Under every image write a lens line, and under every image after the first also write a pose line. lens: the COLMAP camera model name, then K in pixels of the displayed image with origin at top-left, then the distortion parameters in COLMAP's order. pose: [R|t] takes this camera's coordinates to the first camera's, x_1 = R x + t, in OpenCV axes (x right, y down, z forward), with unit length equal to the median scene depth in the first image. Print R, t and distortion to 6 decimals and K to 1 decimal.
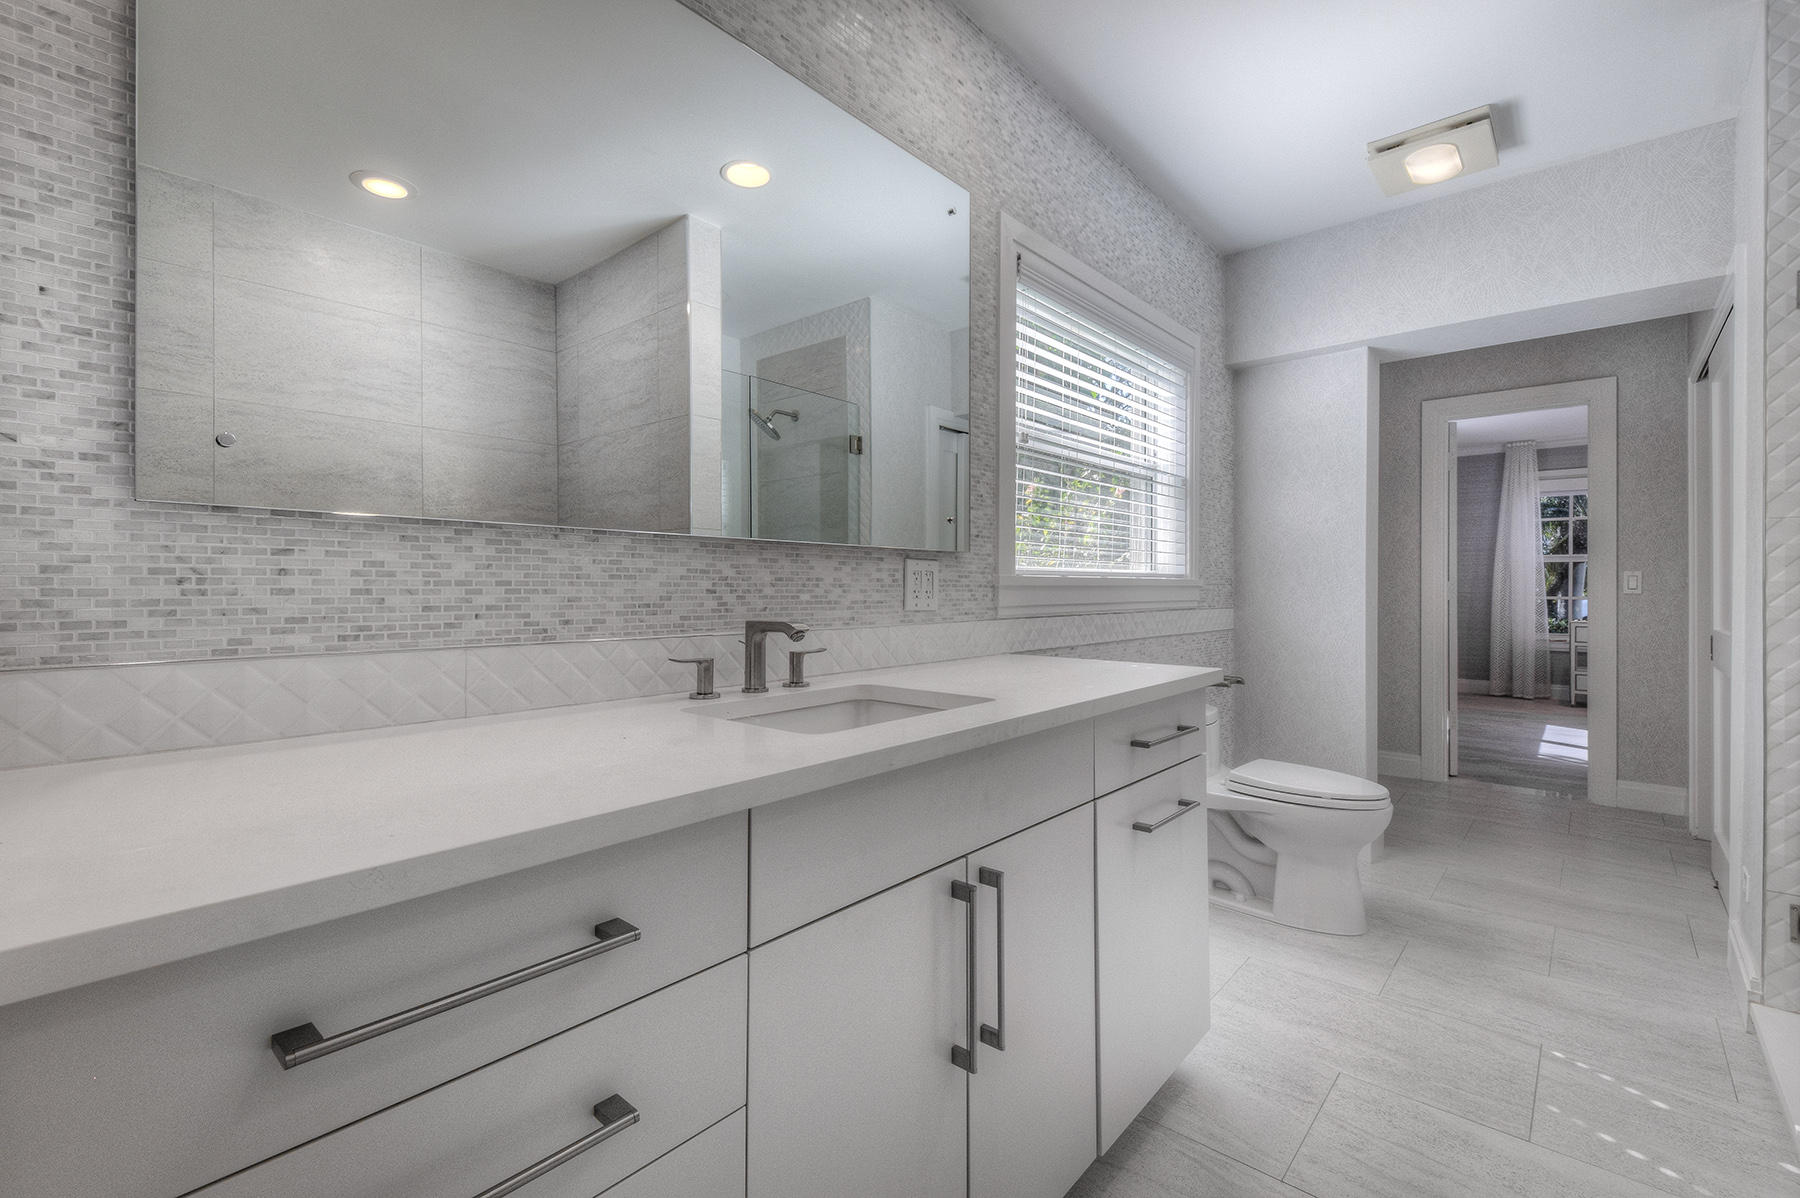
lens RADIAL K [[805.9, 0, 896.3], [0, 805.9, 588.2], [0, 0, 1]] dist [0.051513, -0.021424]
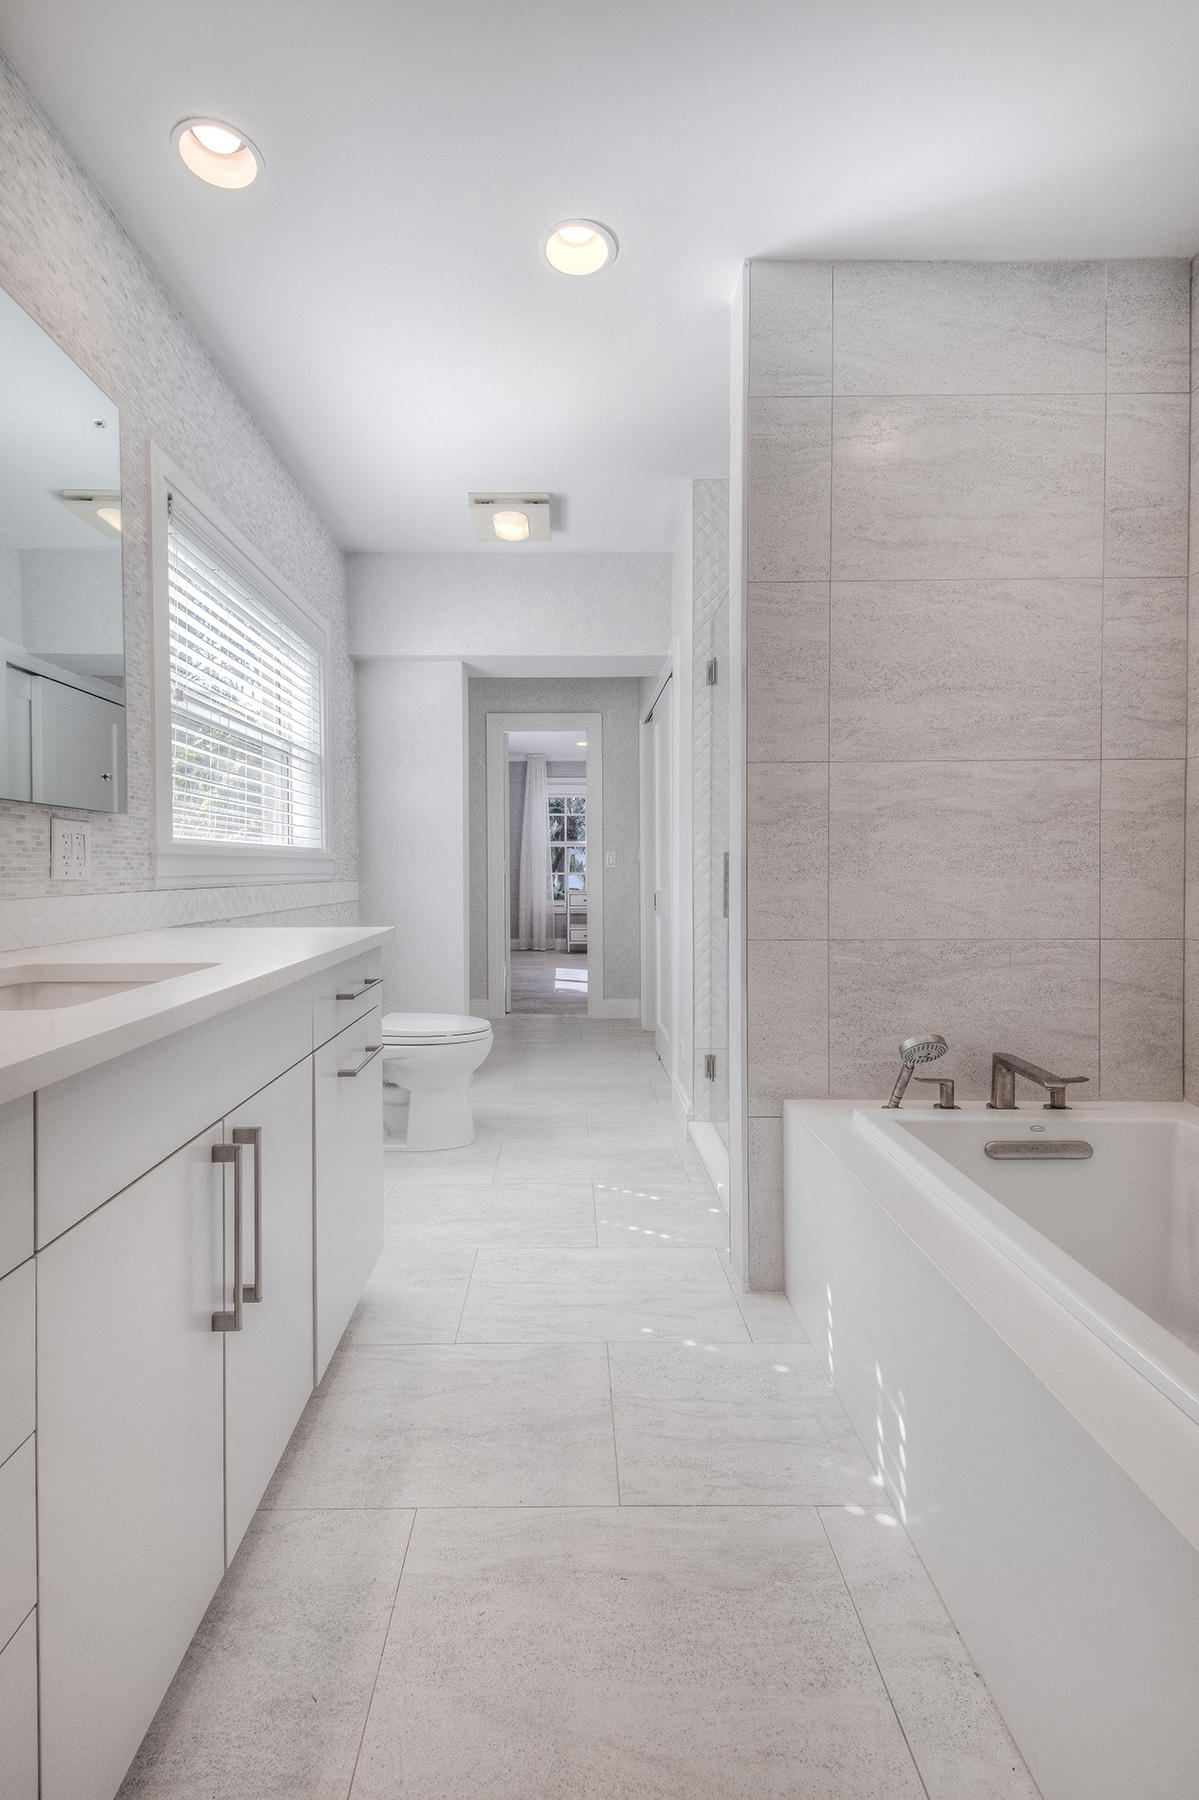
lens RADIAL K [[805.9, 0, 590.1], [0, 805.9, 878.7], [0, 0, 1]] dist [0.051513, -0.021424]
pose [[0.742205, -0.012663, 0.670053, -0.084502], [0.006486, 0.999910, 0.011712, 0.011697], [-0.670141, -0.004346, 0.742221, -0.008314]]
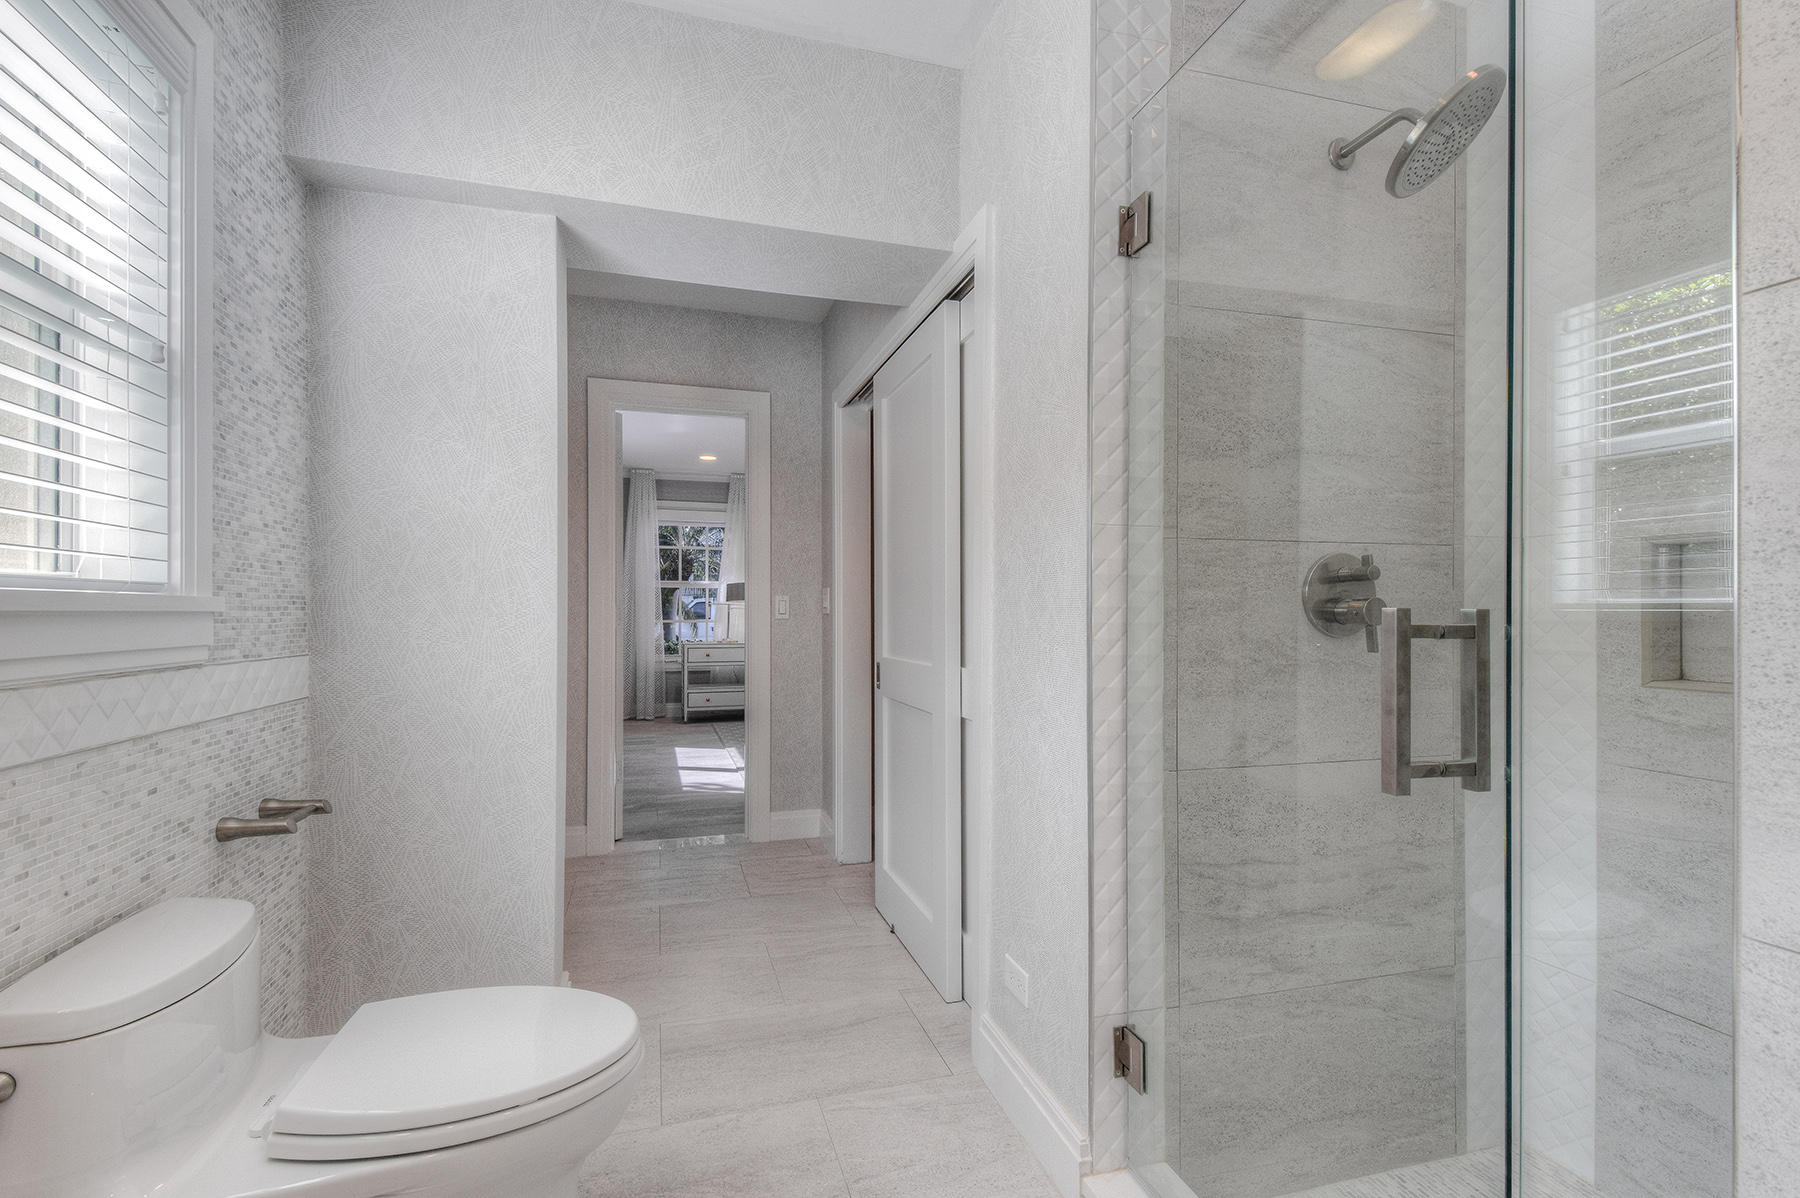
lens RADIAL K [[793.2, 0, 901.8], [0, 793.2, 607.1], [0, 0, 1]] dist [0.073149, -0.052709]
pose [[0.532168, 0.003150, 0.846633, 0.203906], [0.001495, 0.999988, -0.004660, -0.002669], [-0.846638, 0.003746, 0.532157, 0.465697]]
